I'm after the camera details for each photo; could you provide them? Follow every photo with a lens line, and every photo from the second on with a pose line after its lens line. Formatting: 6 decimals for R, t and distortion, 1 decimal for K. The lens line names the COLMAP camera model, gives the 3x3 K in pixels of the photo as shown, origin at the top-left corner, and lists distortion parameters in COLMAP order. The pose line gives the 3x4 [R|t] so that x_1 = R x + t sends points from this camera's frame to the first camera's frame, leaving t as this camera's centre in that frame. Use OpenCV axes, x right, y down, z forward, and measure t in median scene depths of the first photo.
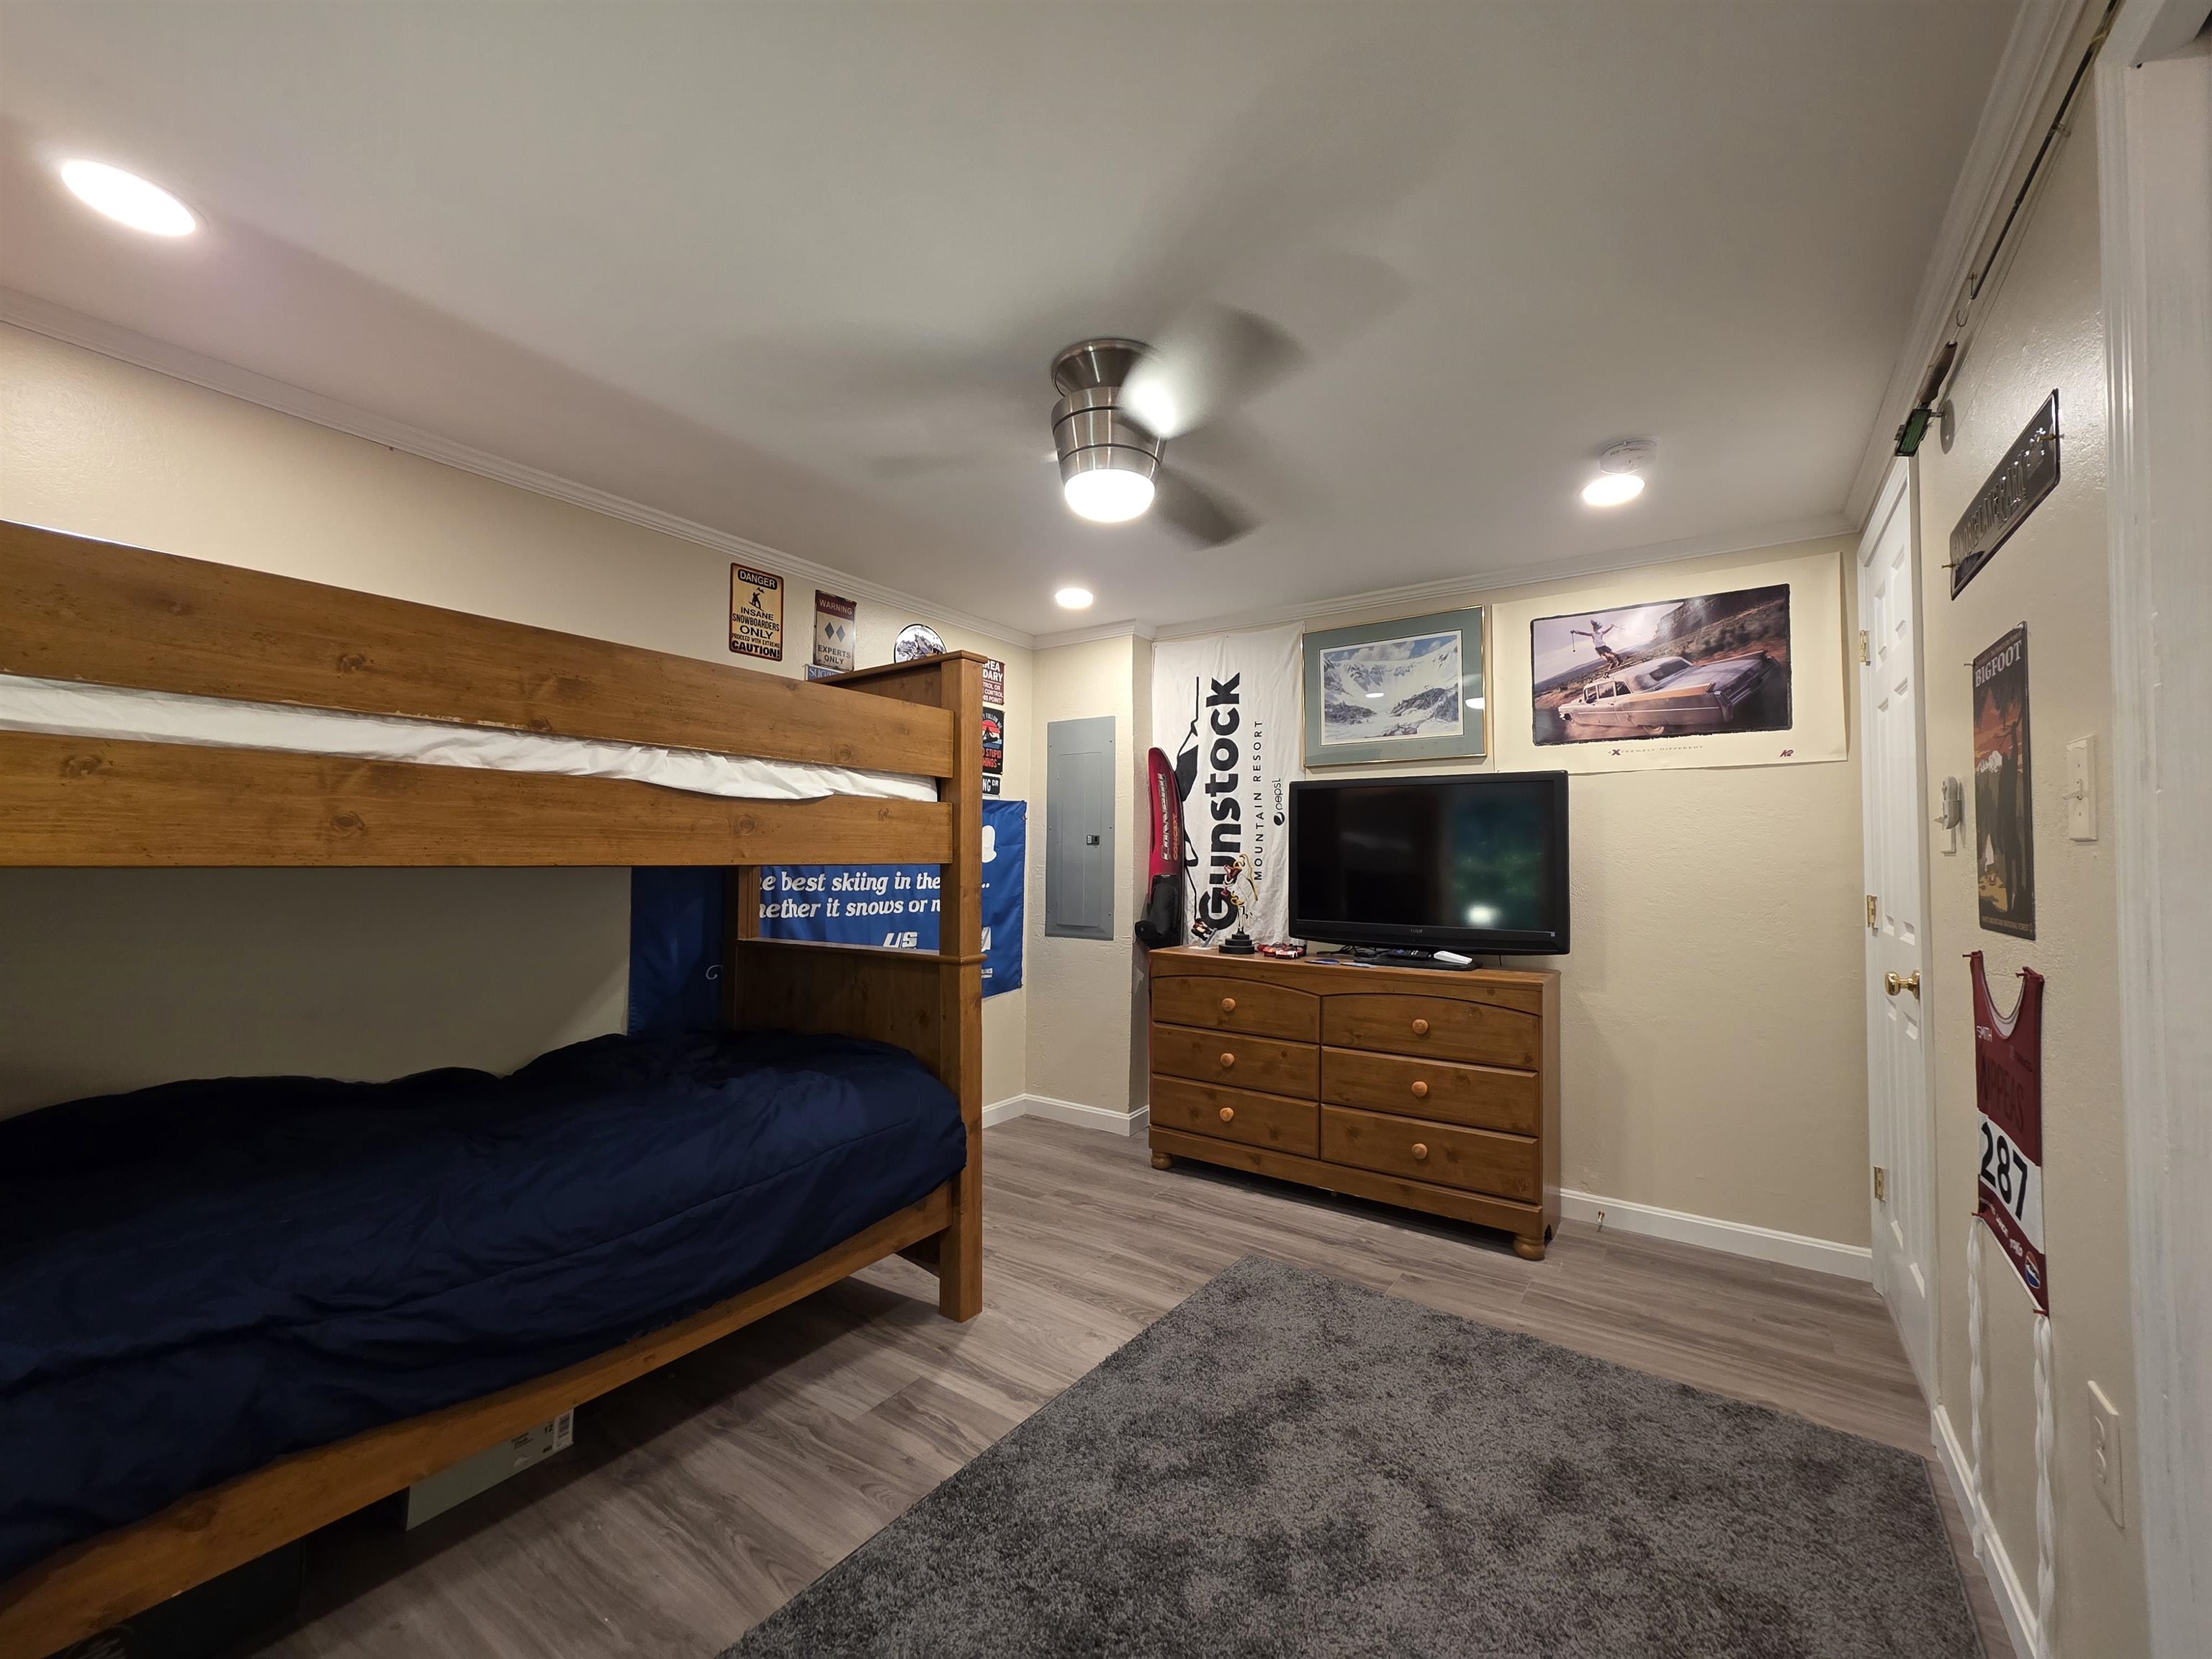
lens RADIAL K [[879.3, 0, 1114.7], [0, 879.3, 825.4], [0, 0, 1]] dist [0.002992, 0.000019]
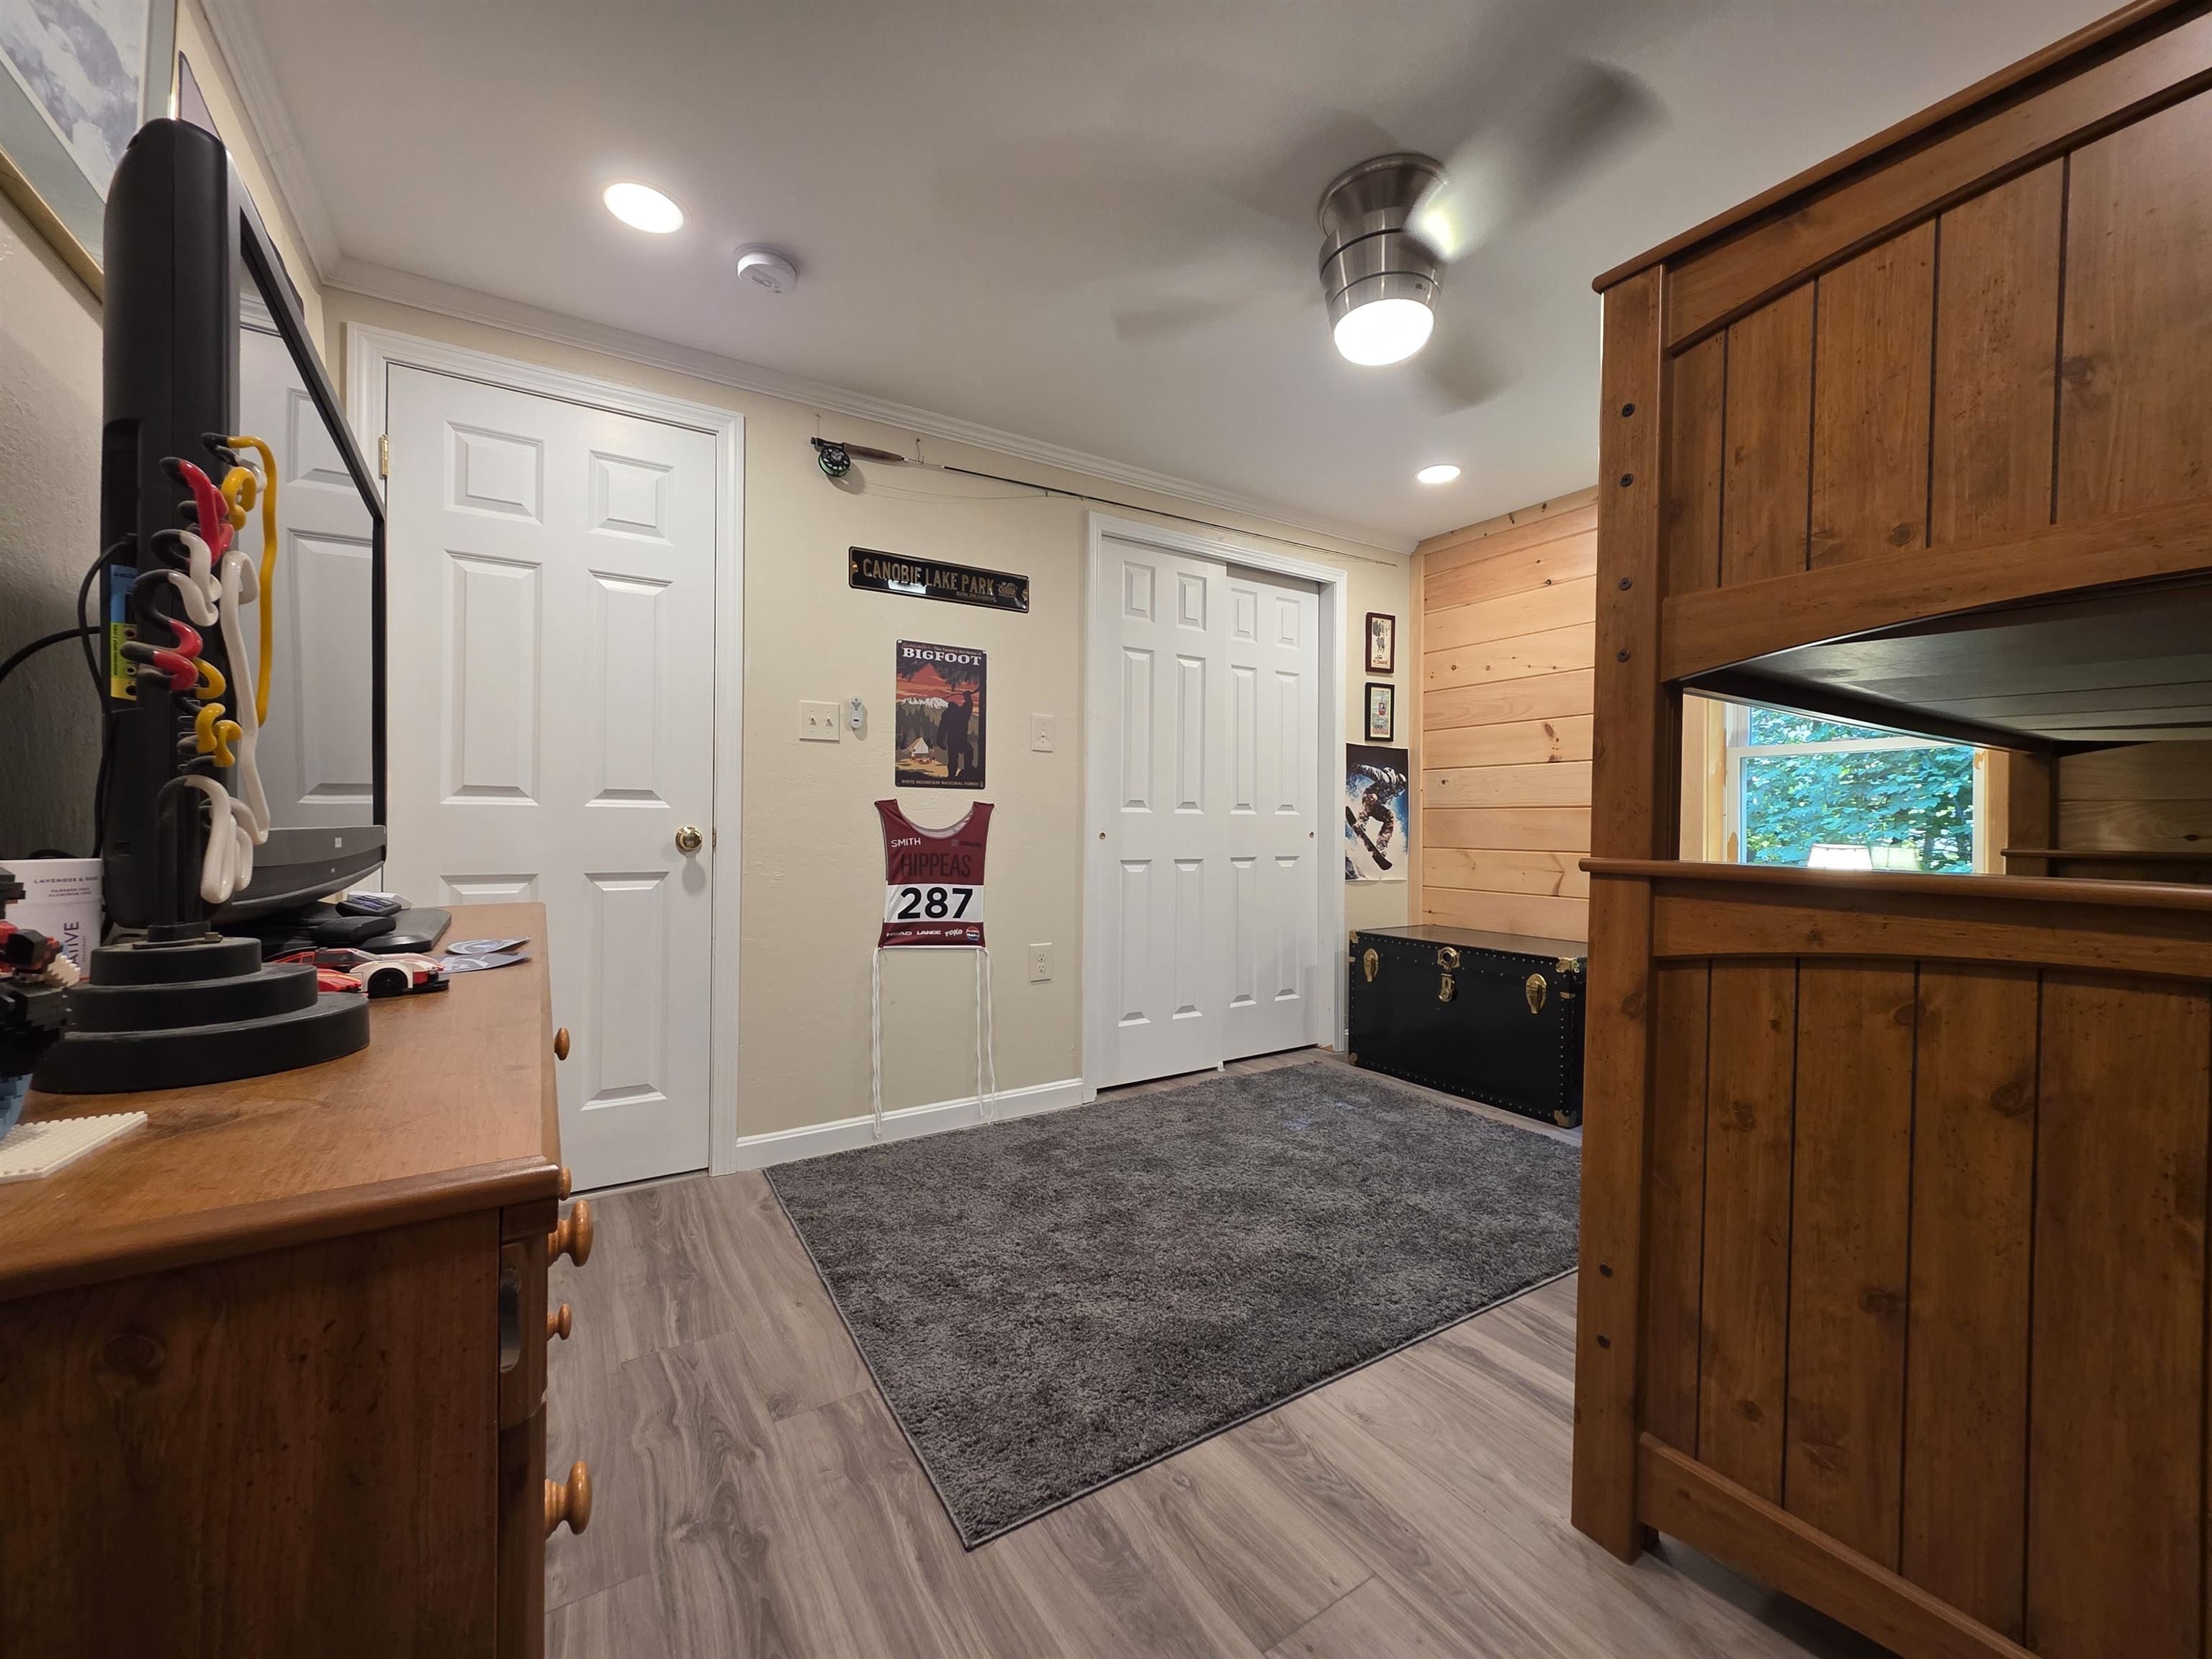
lens RADIAL K [[879.3, 0, 1114.7], [0, 879.3, 825.4], [0, 0, 1]] dist [0.002992, 0.000019]
pose [[-0.920065, -0.023623, 0.391053, -0.093096], [-0.038149, 0.998839, -0.029418, 0.148690], [-0.389904, -0.041985, -0.919898, 1.580141]]
